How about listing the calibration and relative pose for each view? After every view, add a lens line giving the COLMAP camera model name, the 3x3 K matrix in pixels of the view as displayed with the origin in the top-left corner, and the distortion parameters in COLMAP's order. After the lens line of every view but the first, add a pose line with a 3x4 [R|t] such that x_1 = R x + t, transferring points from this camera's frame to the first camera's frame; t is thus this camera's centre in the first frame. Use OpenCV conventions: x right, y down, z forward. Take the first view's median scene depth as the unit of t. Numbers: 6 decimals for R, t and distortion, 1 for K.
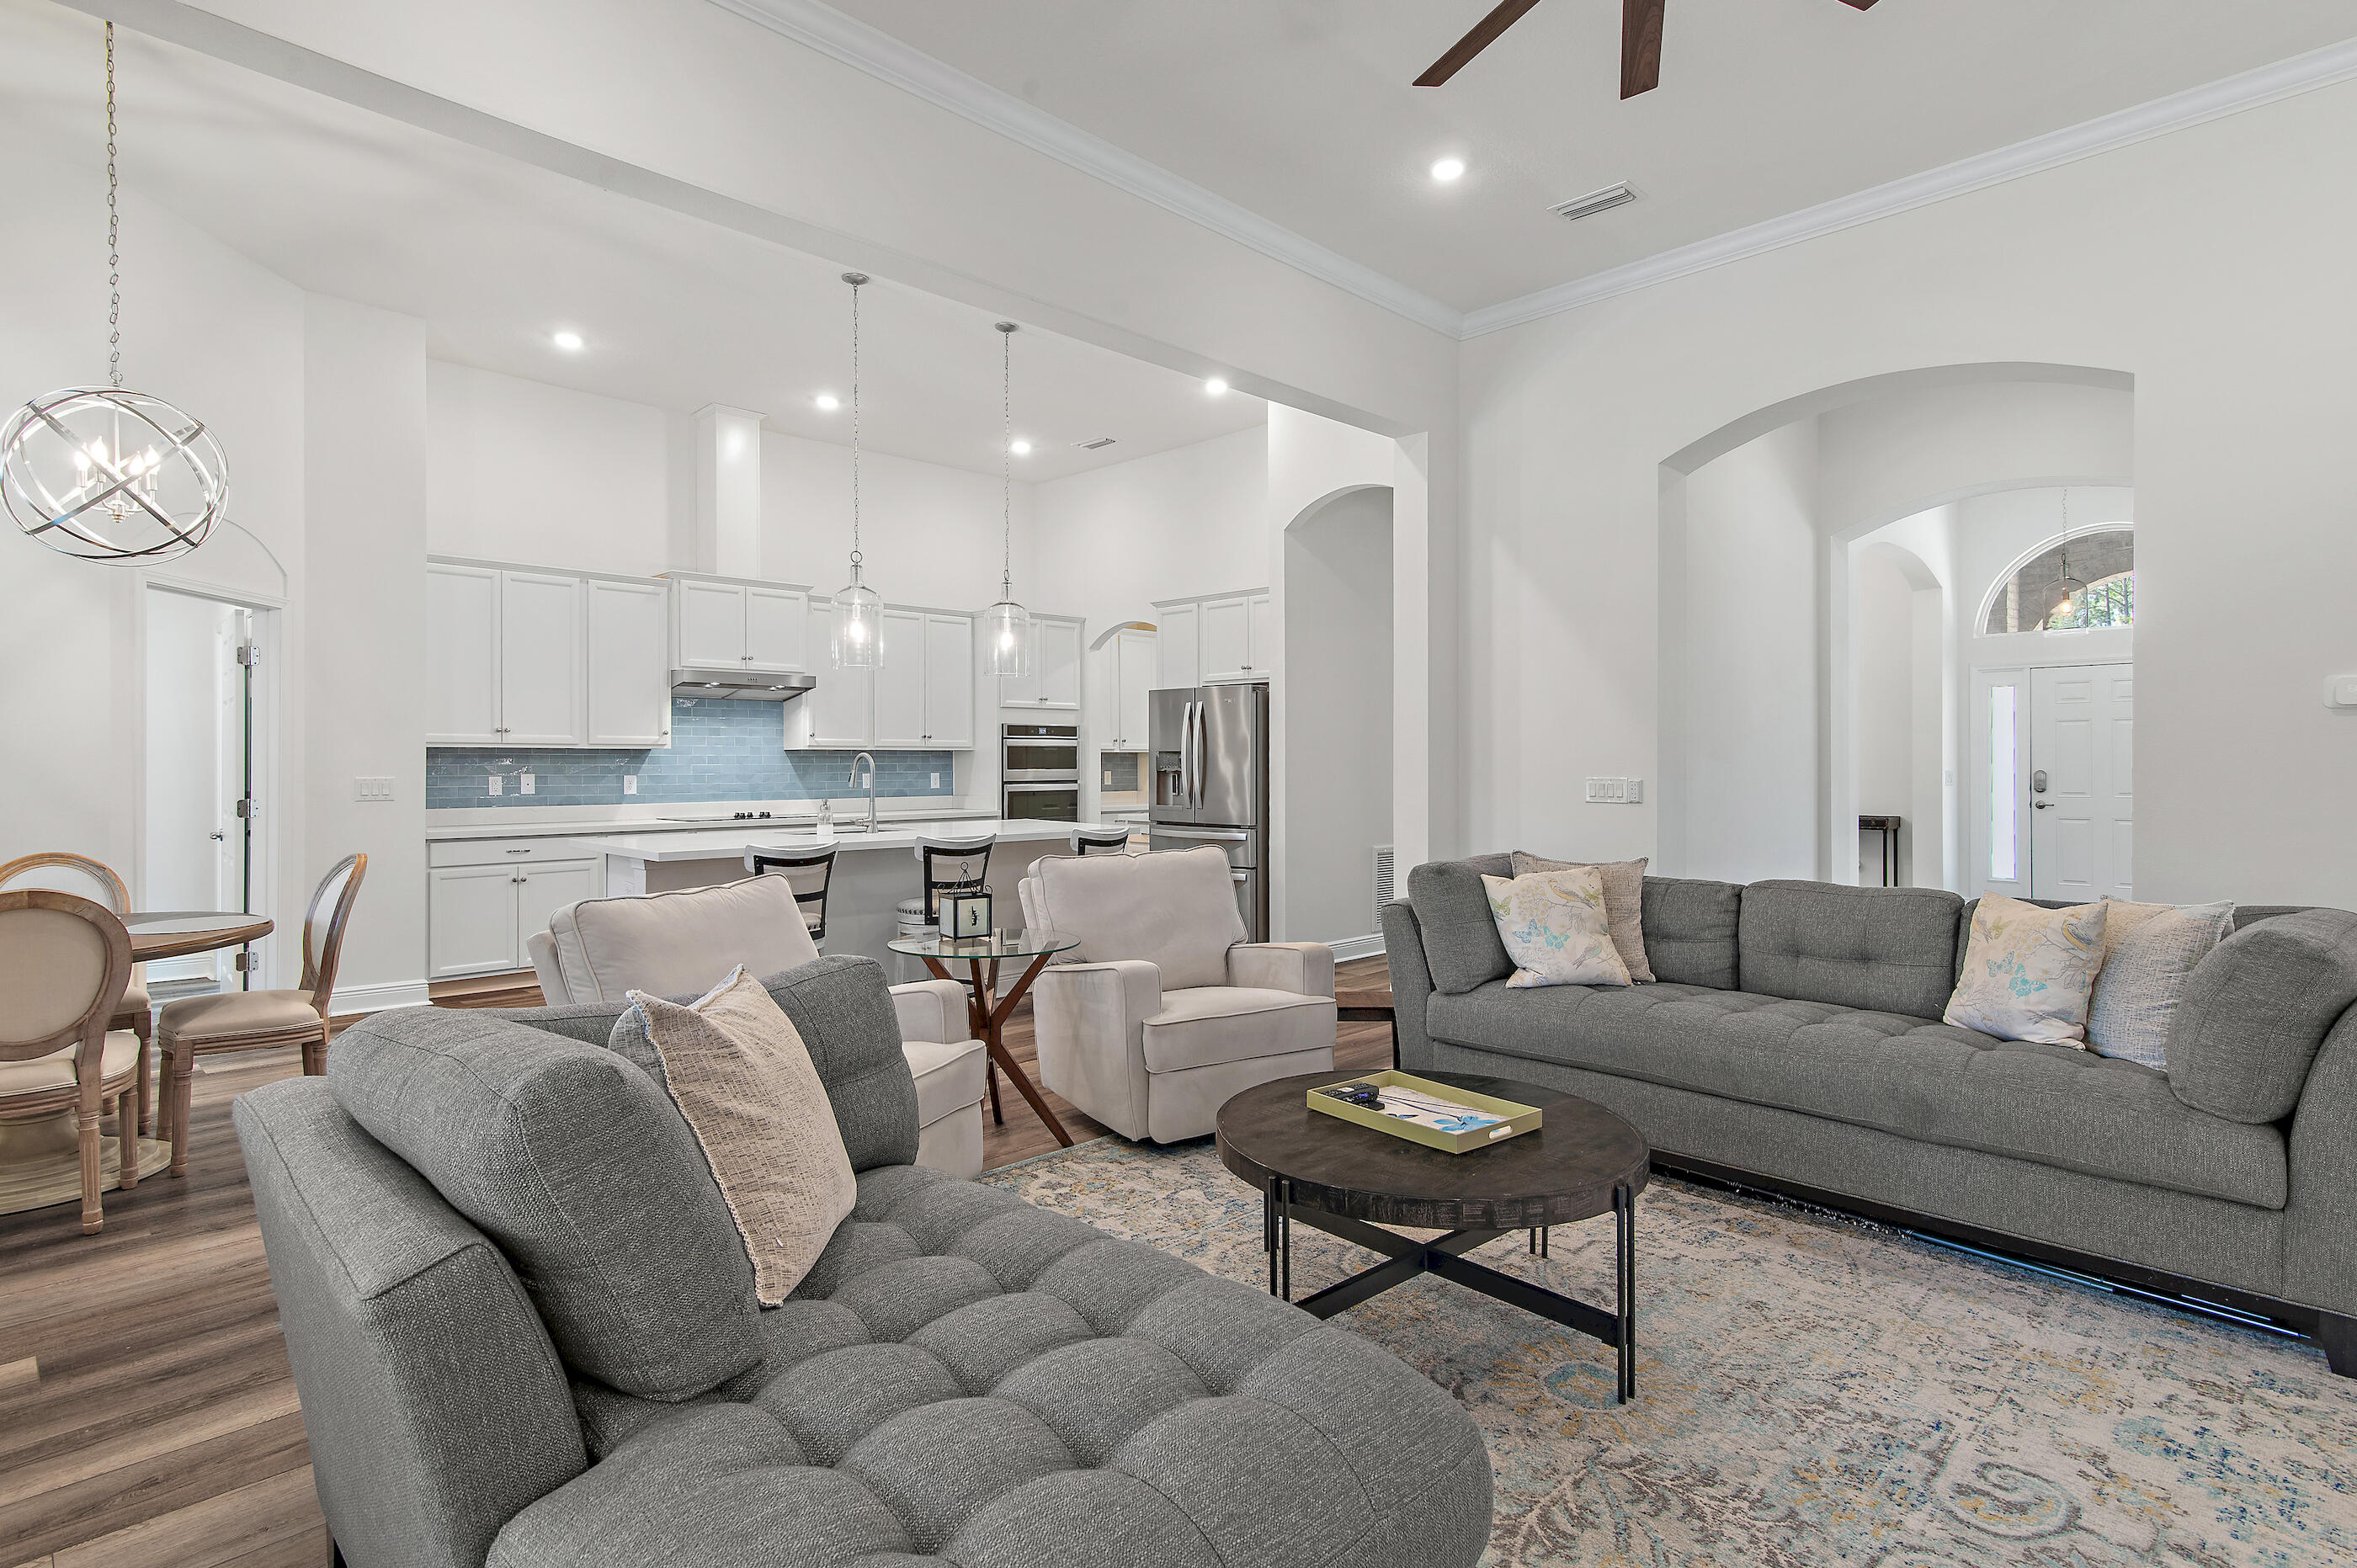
lens RADIAL K [[1159.1, 0, 1173.6], [0, 1159.1, 777.1], [0, 0, 1]] dist [0.002365, 0.000126]
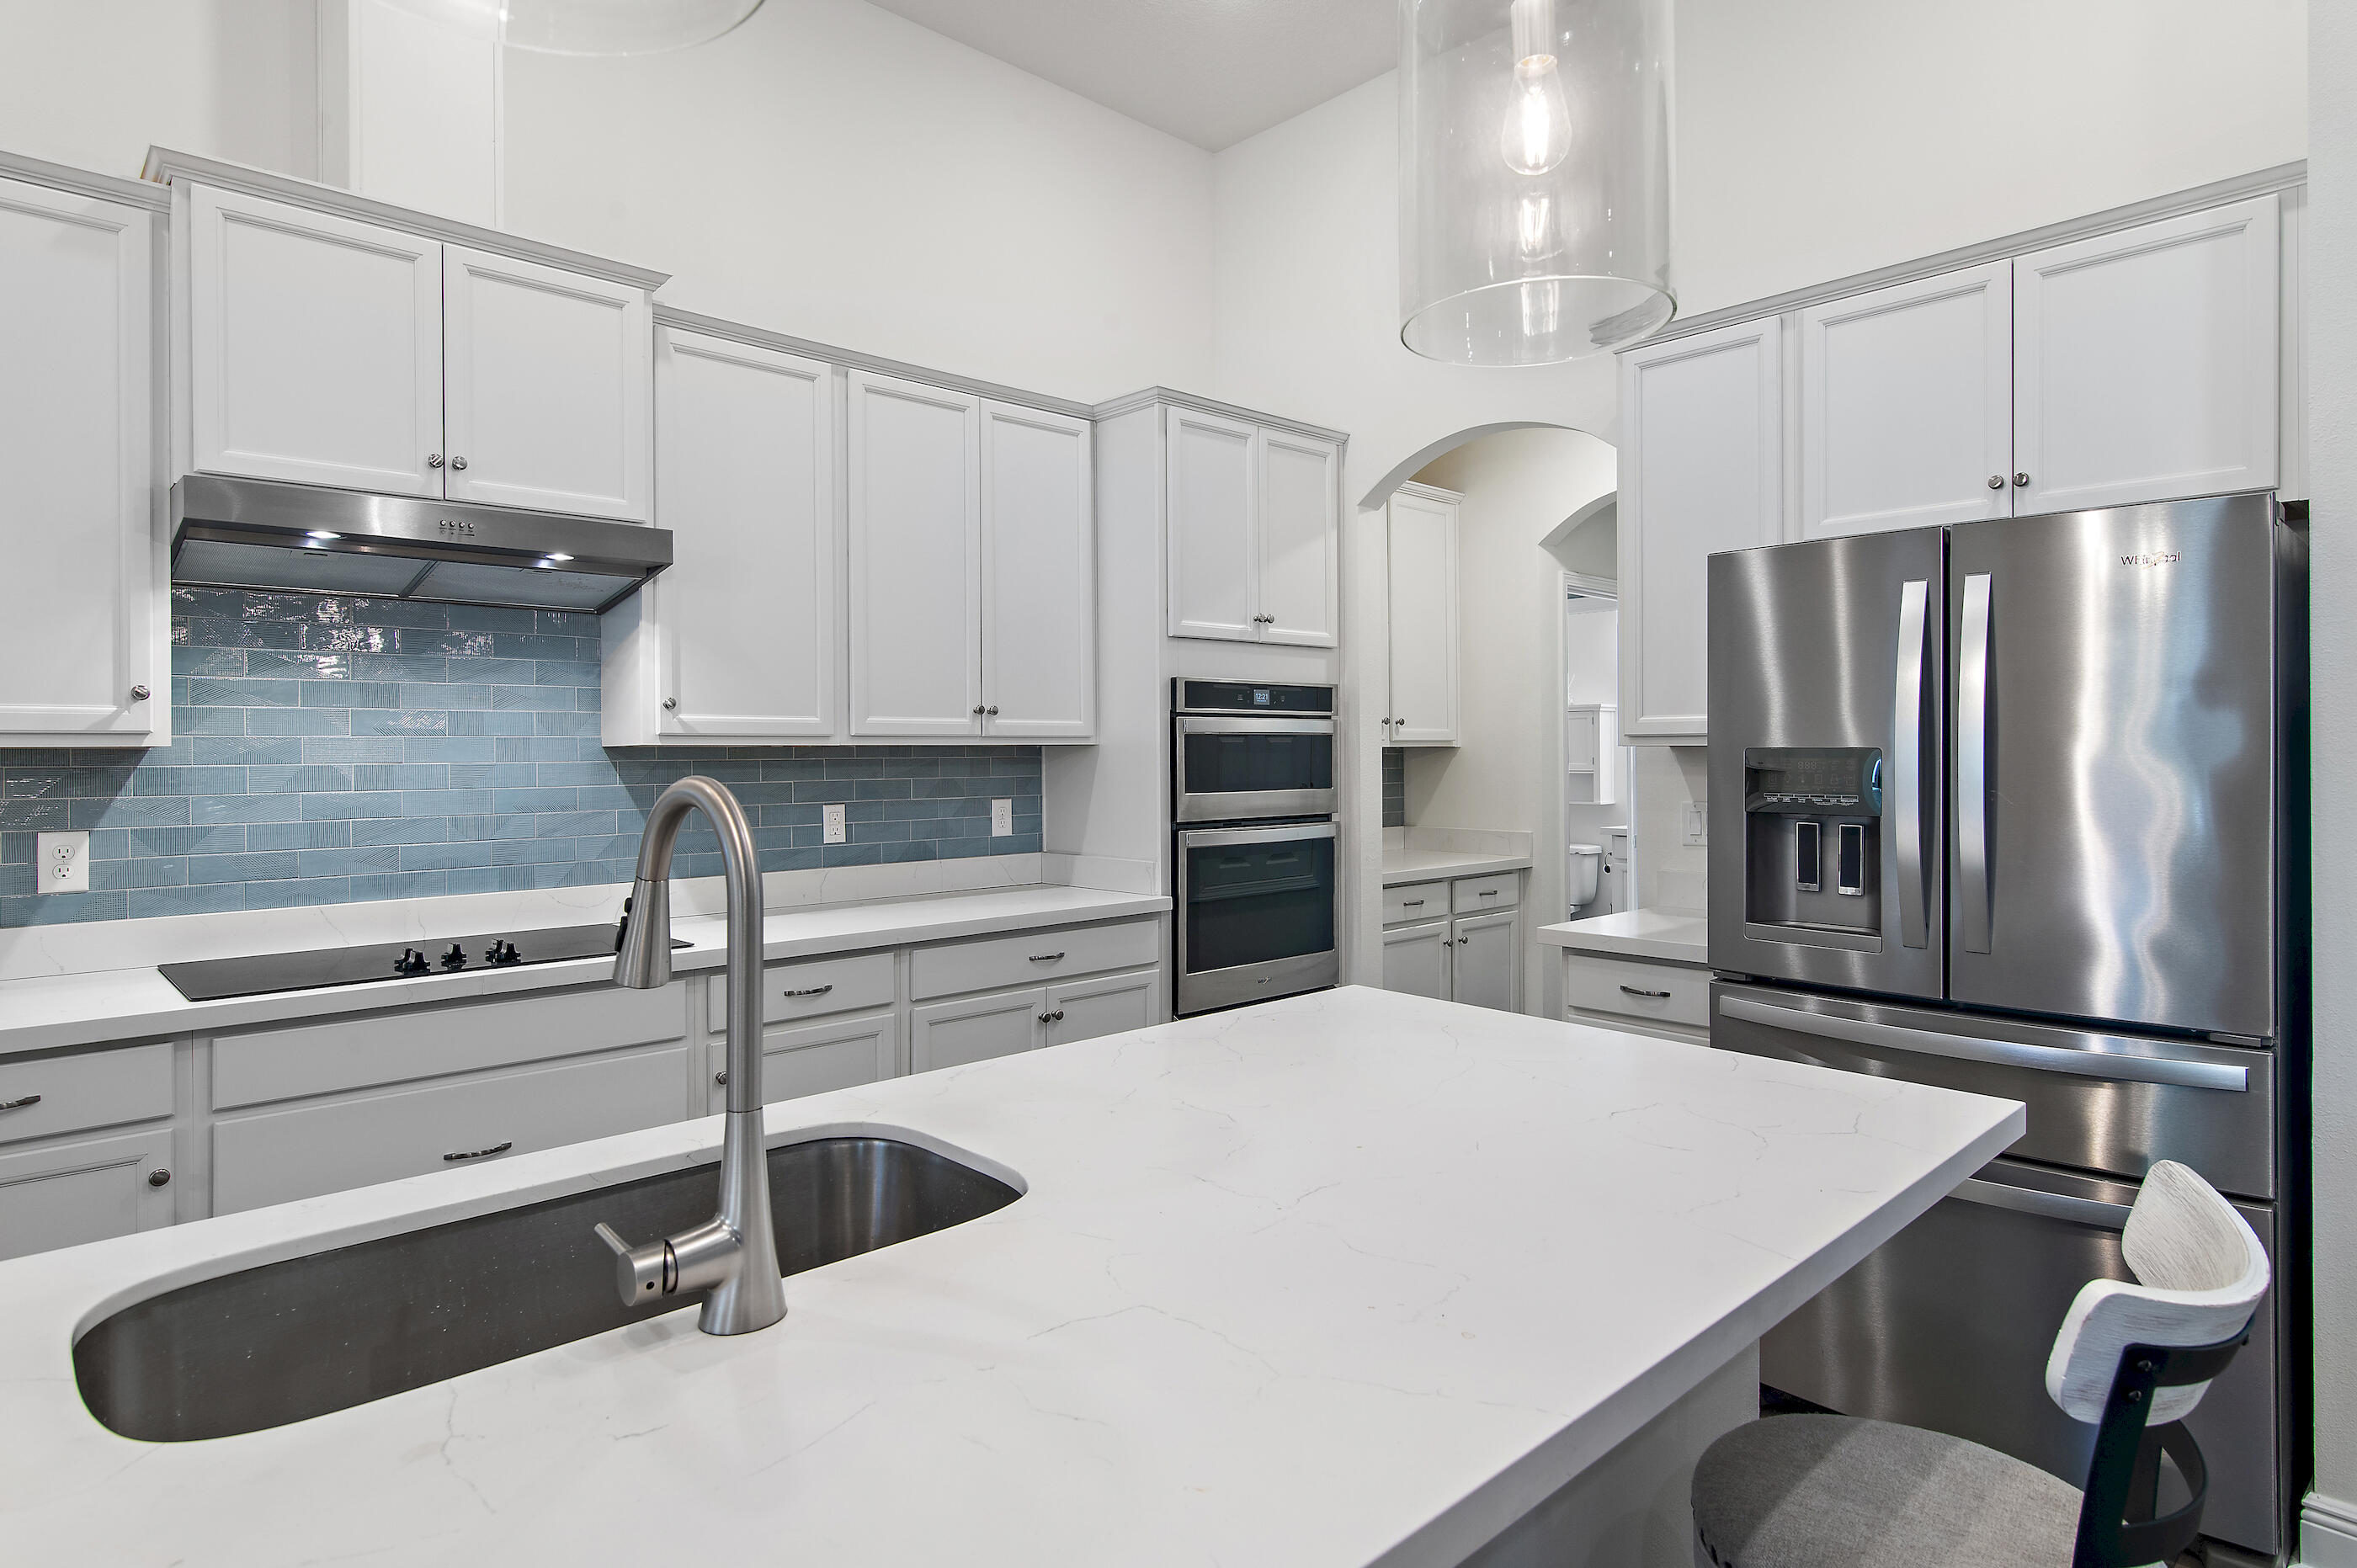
lens RADIAL K [[1303.2, 0, 1183.1], [0, 1303.2, 771.8], [0, 0, 1]] dist [-0.003689, -0.000517]
pose [[0.999646, -0.002417, -0.026507, -0.132674], [0.002456, 0.999996, 0.001458, -0.014511], [0.026503, -0.001523, 0.999648, 0.553596]]
